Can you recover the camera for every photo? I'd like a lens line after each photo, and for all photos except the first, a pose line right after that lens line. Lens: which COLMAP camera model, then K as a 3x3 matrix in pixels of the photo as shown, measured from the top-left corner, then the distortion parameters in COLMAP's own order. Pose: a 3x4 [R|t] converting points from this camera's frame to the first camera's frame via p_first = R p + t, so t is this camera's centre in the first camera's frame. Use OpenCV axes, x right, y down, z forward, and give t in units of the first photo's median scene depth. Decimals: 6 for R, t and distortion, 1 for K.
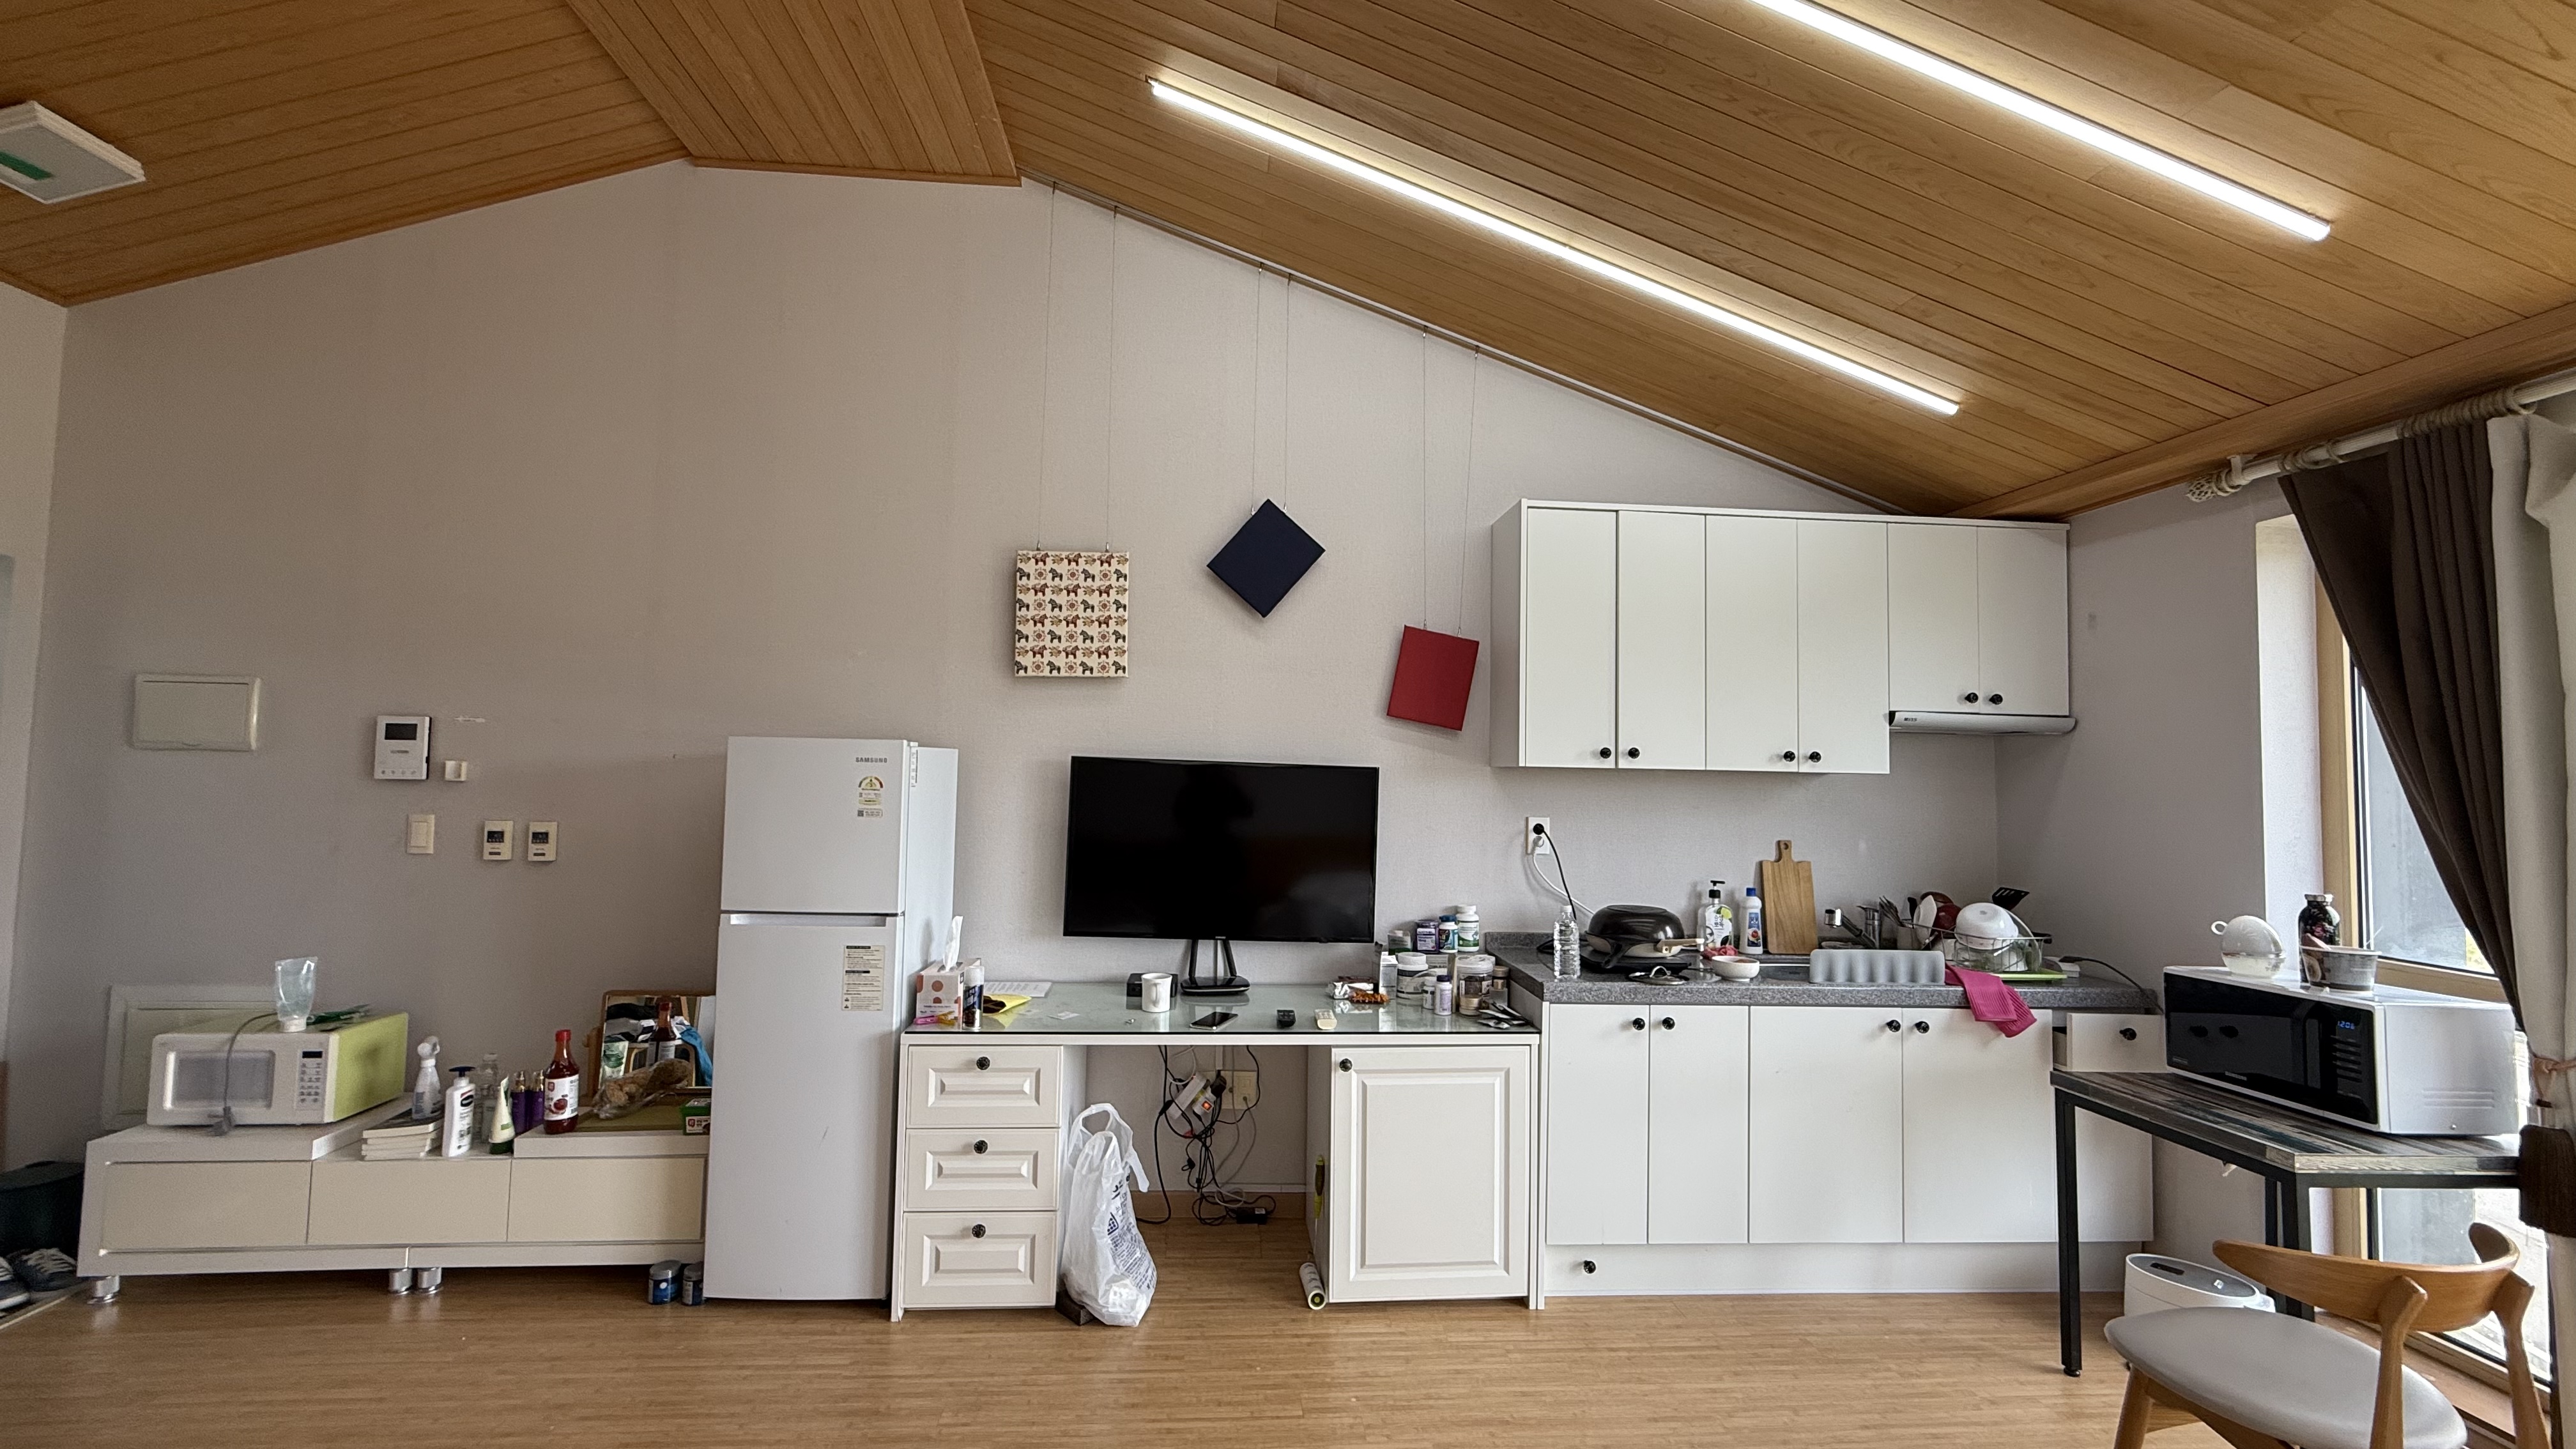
lens RADIAL K [[1039.4, 0, 1283.9], [0, 1039.4, 721.8], [0, 0, 1]] dist [0.001540, -0.000227]
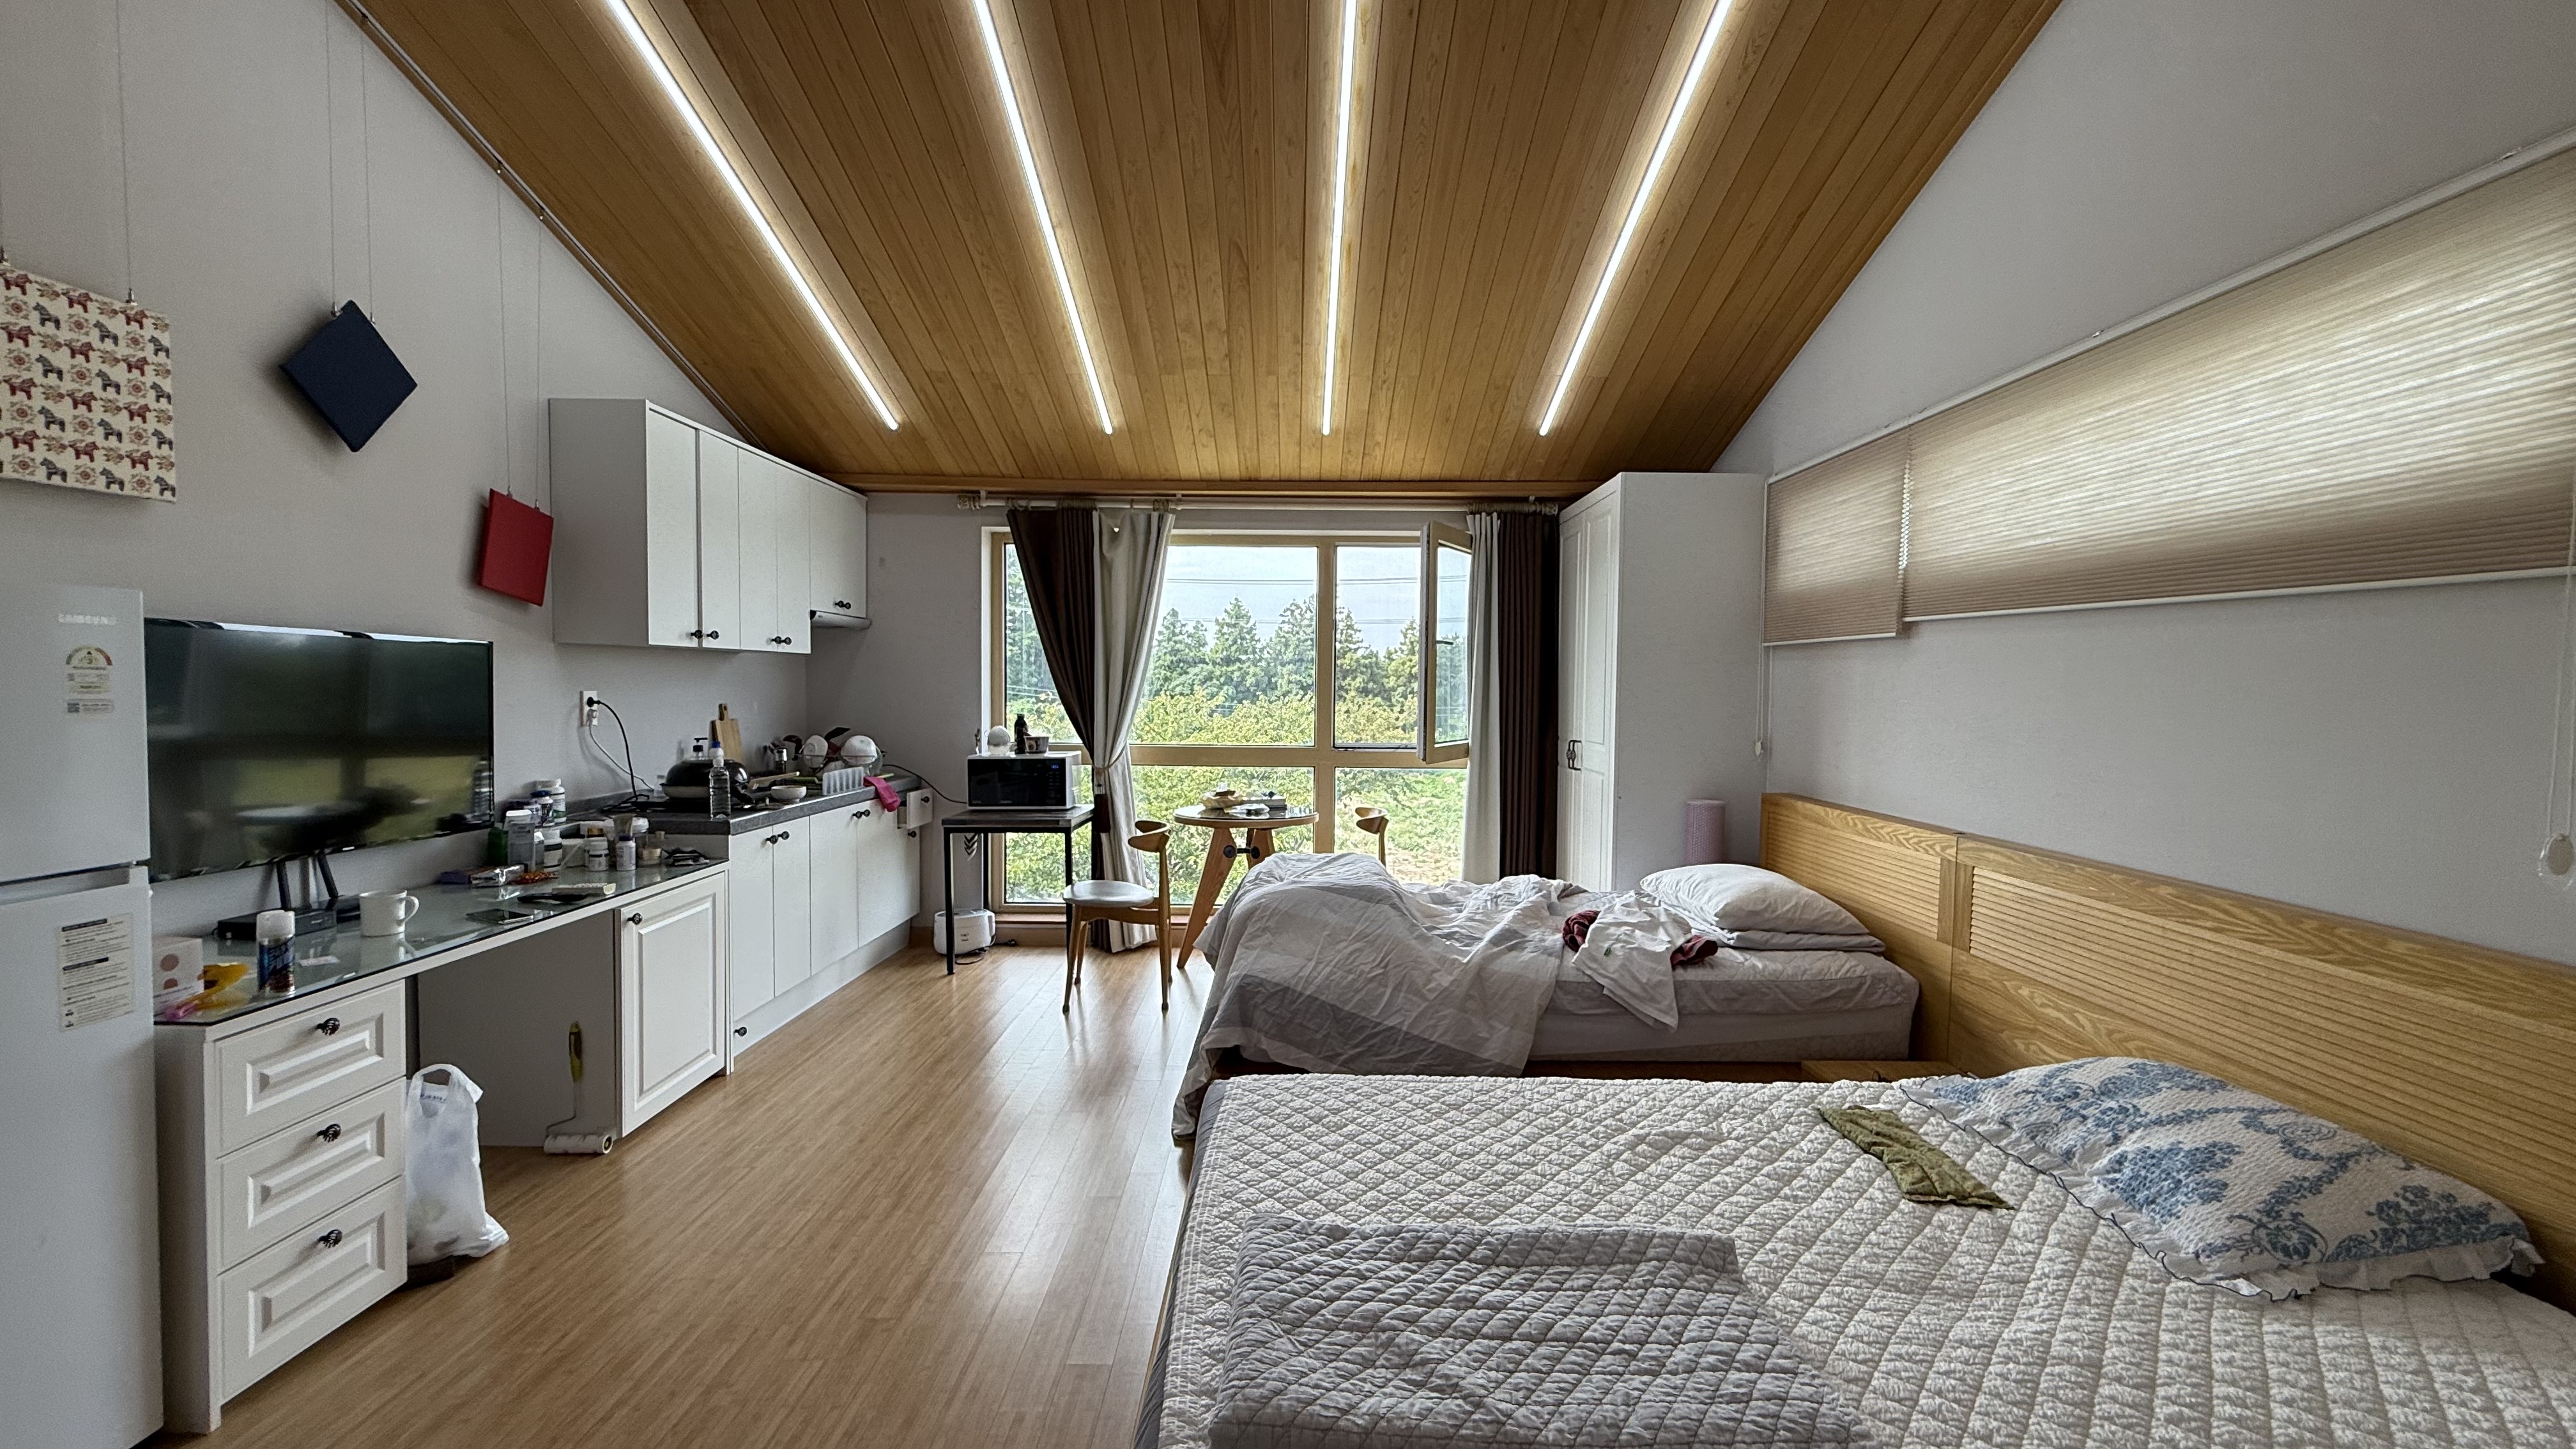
lens RADIAL K [[1039.4, 0, 1276.3], [0, 1039.4, 714.1], [0, 0, 1]] dist [0.001540, -0.000227]
pose [[0.091116, -0.048943, 0.994637, -0.814704], [-0.057302, 0.996879, 0.054303, 0.018134], [-0.994190, -0.061942, 0.088027, 0.219558]]
